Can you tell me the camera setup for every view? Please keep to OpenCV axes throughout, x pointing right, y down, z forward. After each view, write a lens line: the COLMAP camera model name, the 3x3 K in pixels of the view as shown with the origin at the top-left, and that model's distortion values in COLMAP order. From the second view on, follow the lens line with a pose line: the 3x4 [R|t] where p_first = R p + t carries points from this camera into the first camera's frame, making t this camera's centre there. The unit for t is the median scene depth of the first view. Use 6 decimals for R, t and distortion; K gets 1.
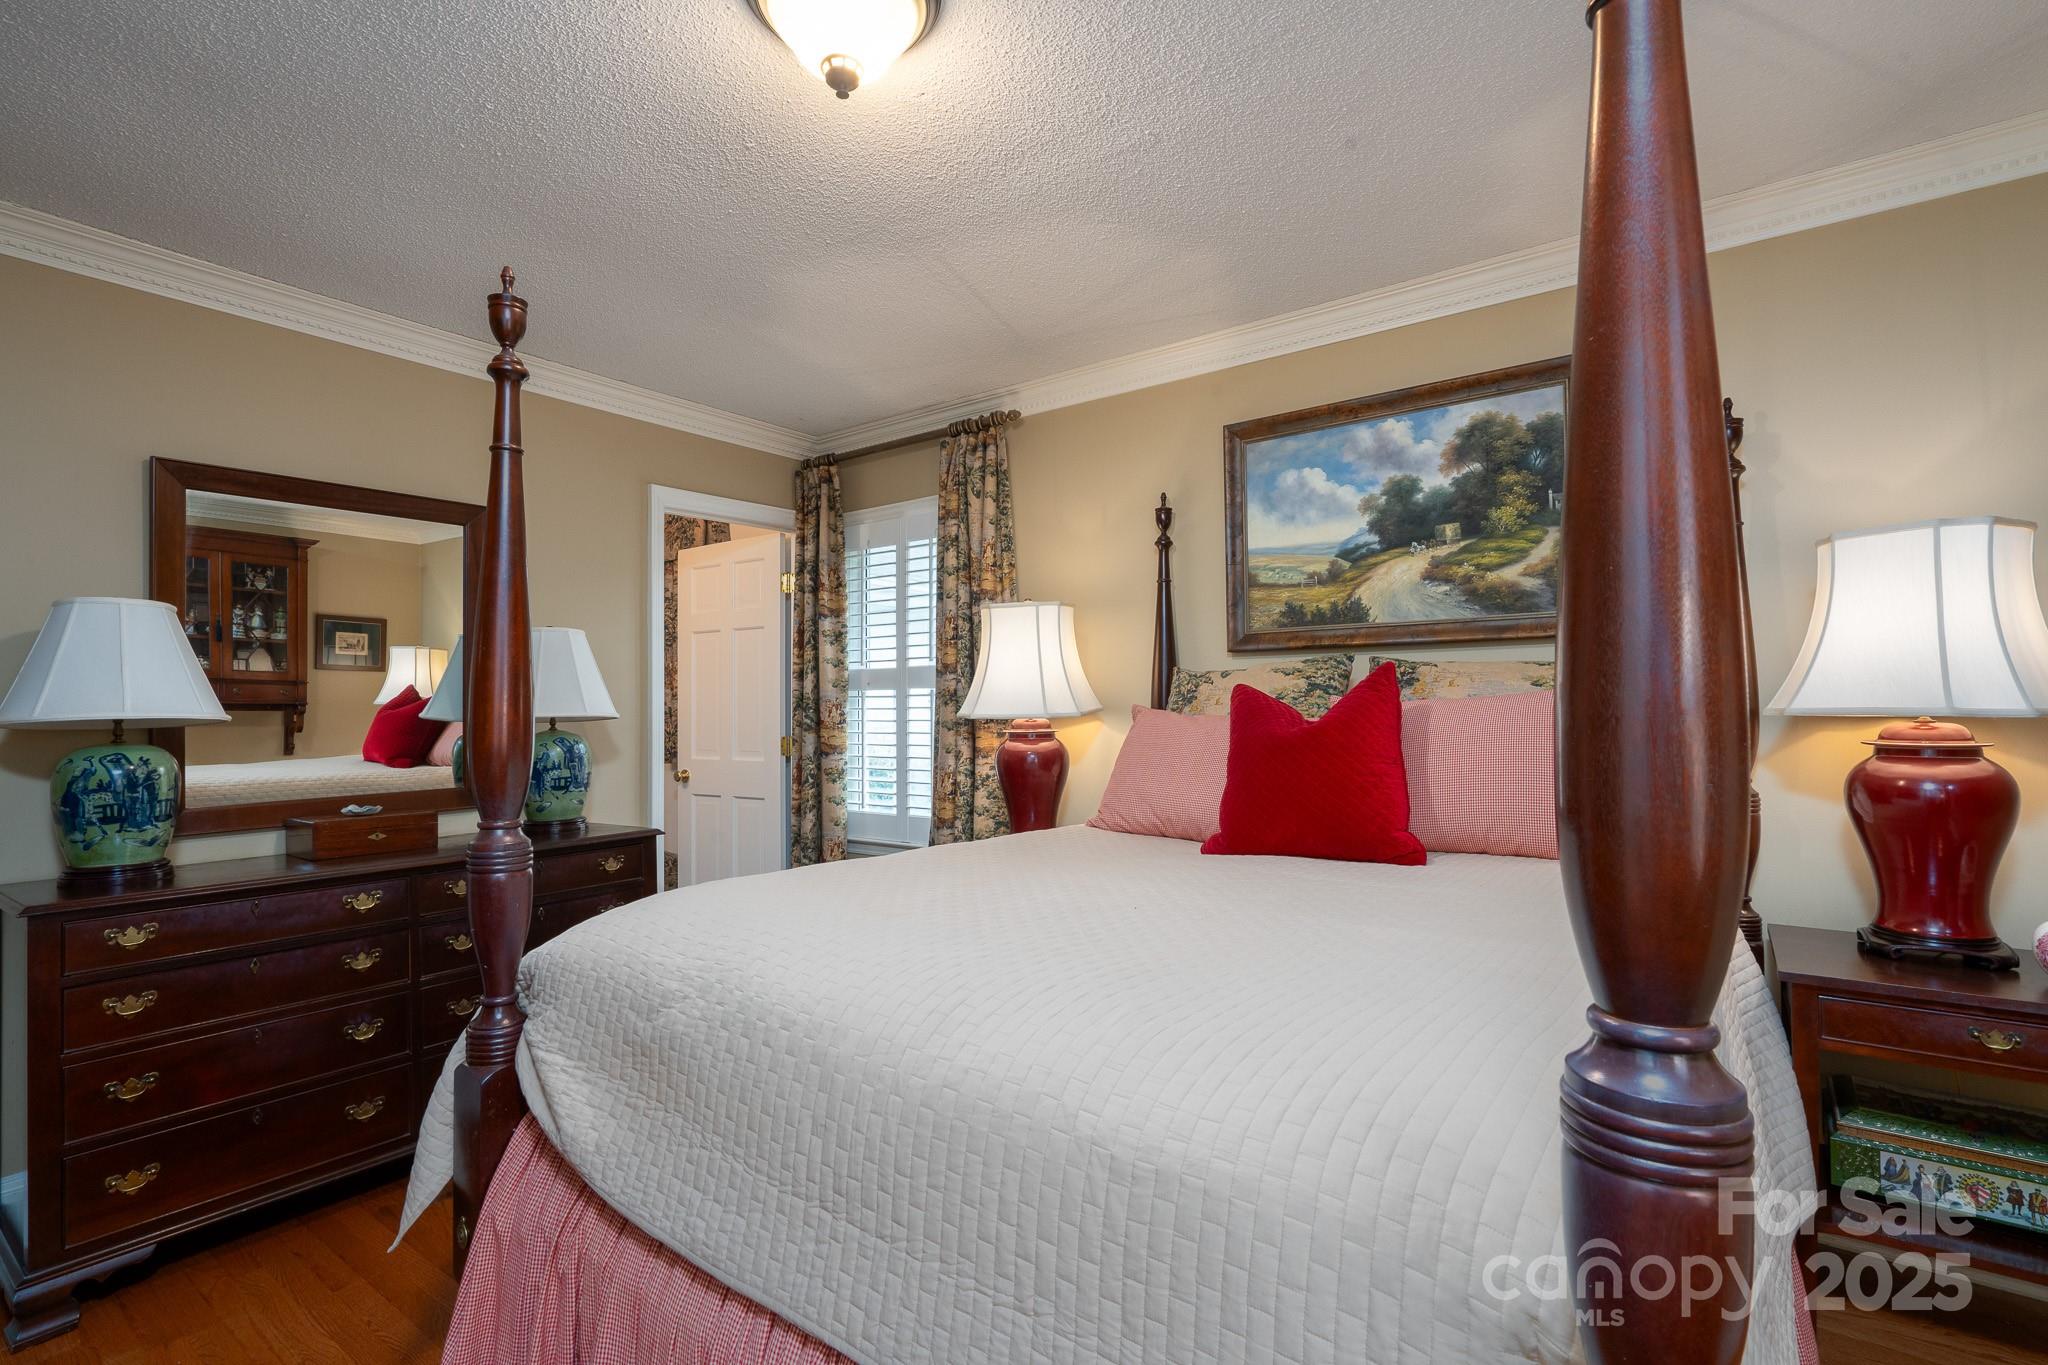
lens RADIAL K [[929.0, 0, 1030.4], [0, 929.0, 688.9], [0, 0, 1]] dist [0.000676, 0.001073]
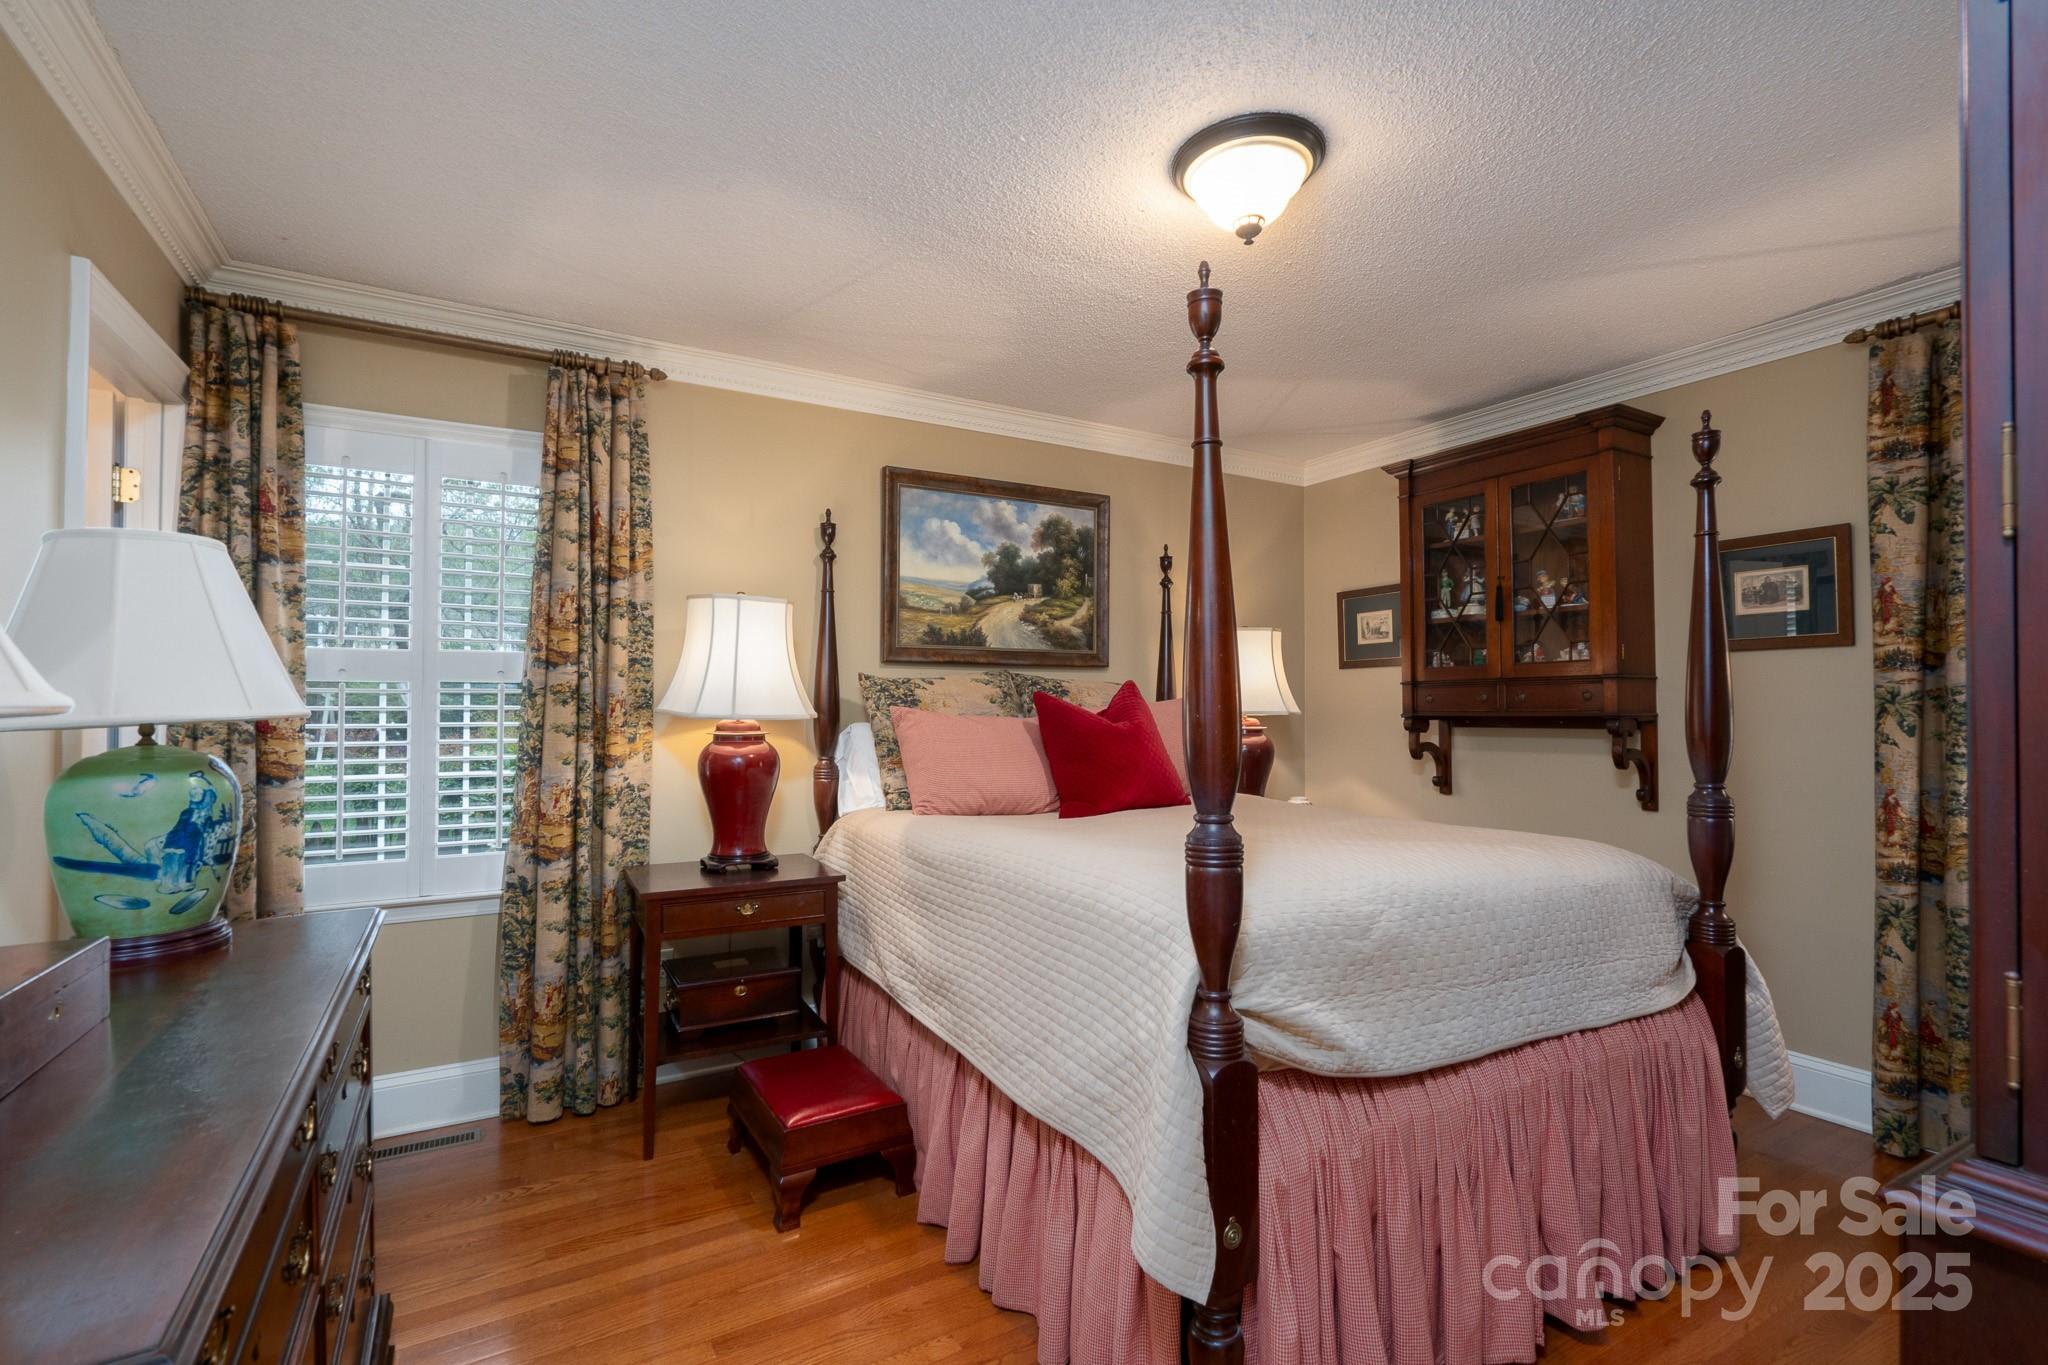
lens RADIAL K [[929.0, 0, 1030.4], [0, 929.0, 688.9], [0, 0, 1]] dist [0.000676, 0.001073]
pose [[0.398054, 0.021827, 0.917102, -0.817913], [-0.025742, 0.999589, -0.012617, 0.004746], [-0.917001, -0.018586, 0.398452, 0.391238]]
